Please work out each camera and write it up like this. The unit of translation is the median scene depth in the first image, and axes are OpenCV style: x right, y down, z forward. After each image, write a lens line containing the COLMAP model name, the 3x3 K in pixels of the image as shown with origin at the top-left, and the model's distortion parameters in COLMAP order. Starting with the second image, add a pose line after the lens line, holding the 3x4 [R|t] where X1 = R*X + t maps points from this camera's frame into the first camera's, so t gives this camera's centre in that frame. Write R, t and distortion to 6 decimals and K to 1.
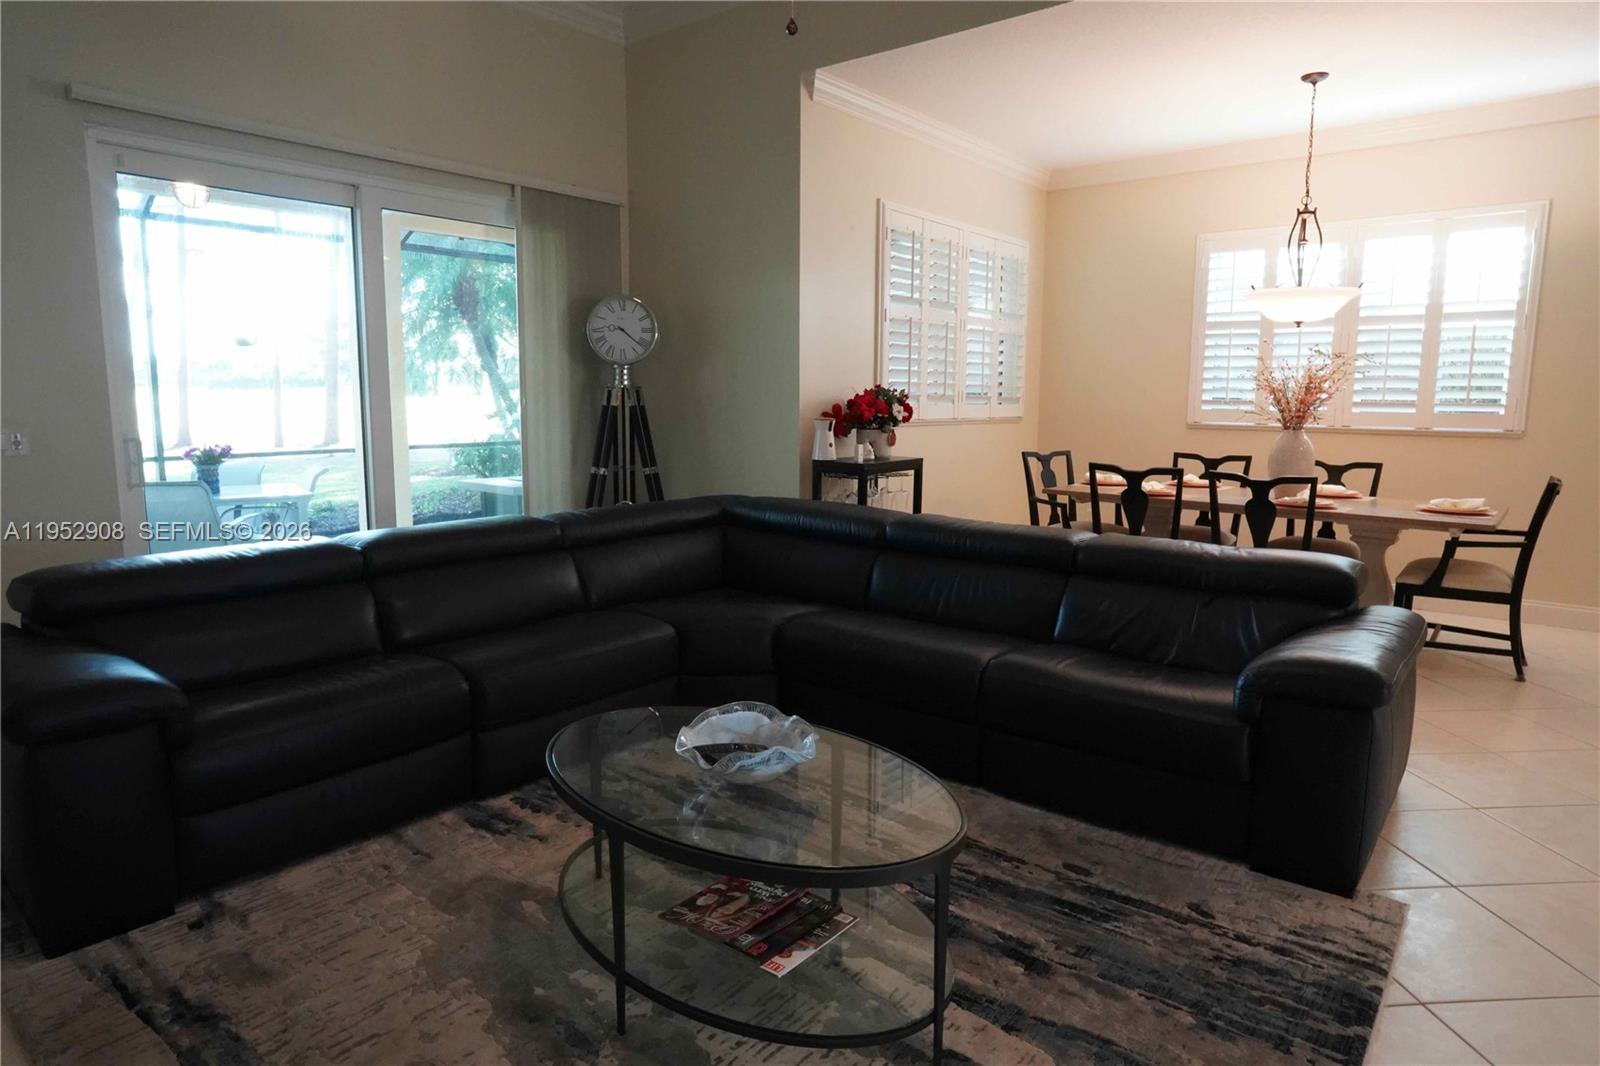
lens RADIAL K [[968.4, 0, 795.2], [0, 968.4, 527.8], [0, 0, 1]] dist [-0.010022, -0.000357]
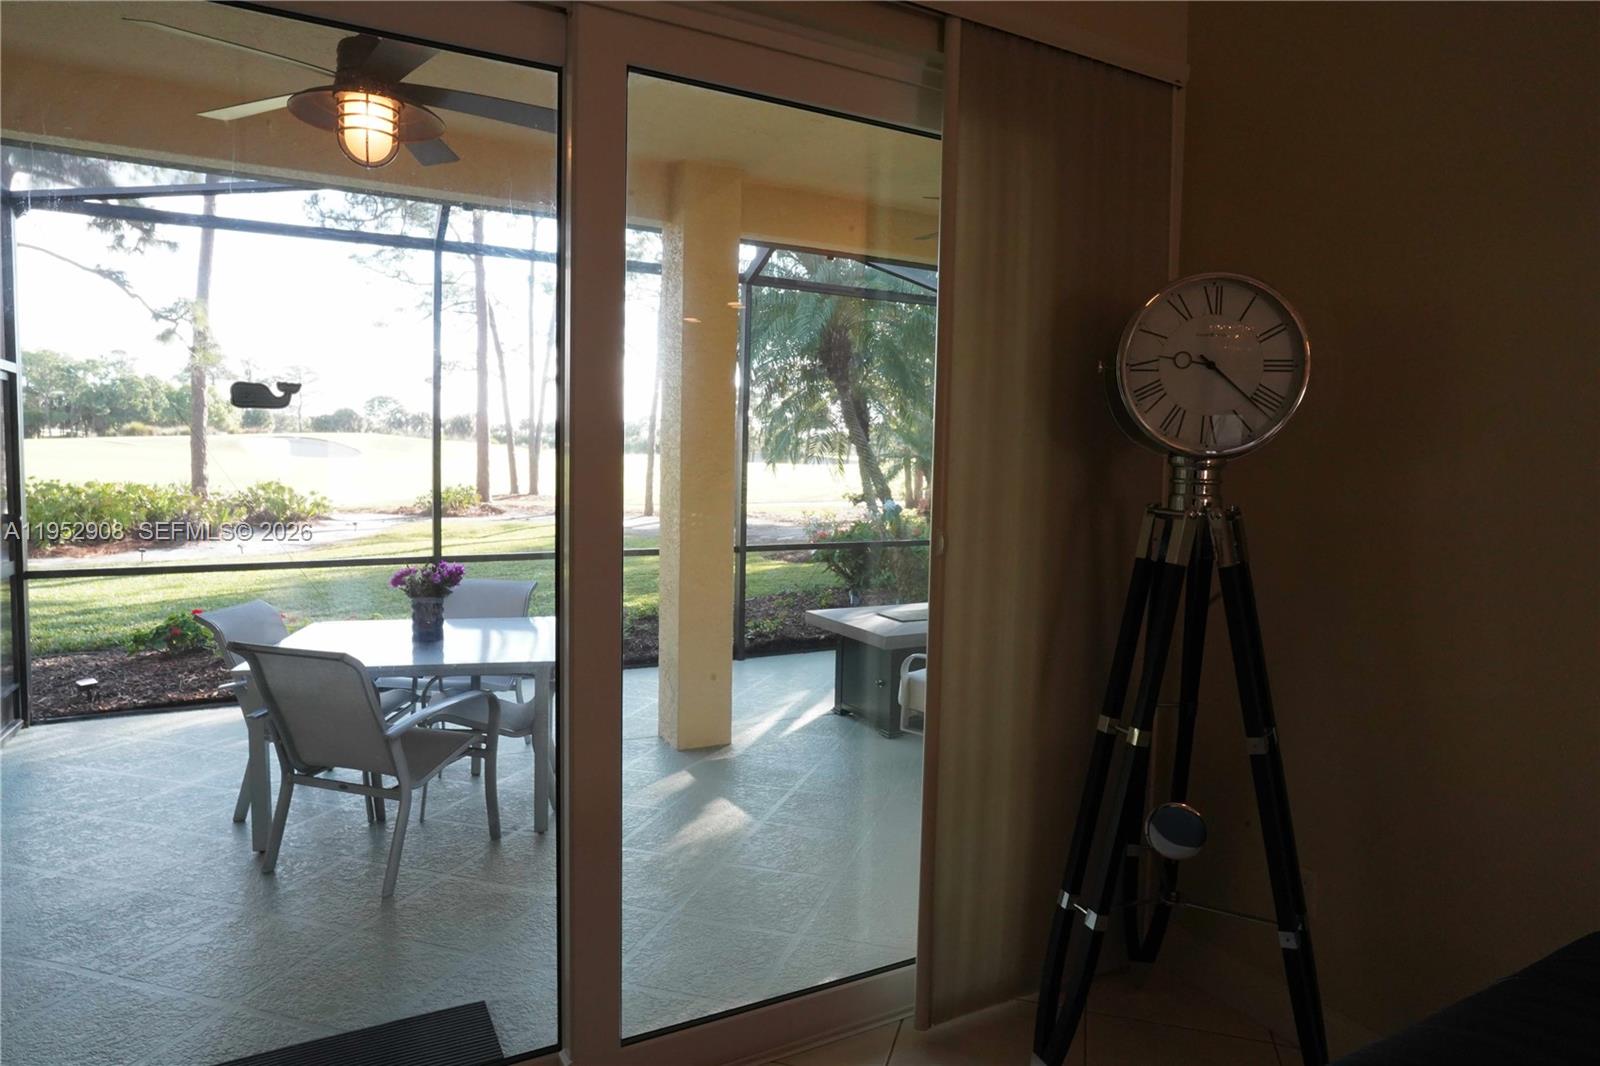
lens RADIAL K [[968.4, 0, 801.0], [0, 968.4, 529.6], [0, 0, 1]] dist [-0.010022, -0.000357]
pose [[0.935719, 0.038761, -0.350610, -0.188292], [-0.062339, 0.996471, -0.056211, -0.107885], [0.347194, 0.074455, 0.934833, 0.587238]]
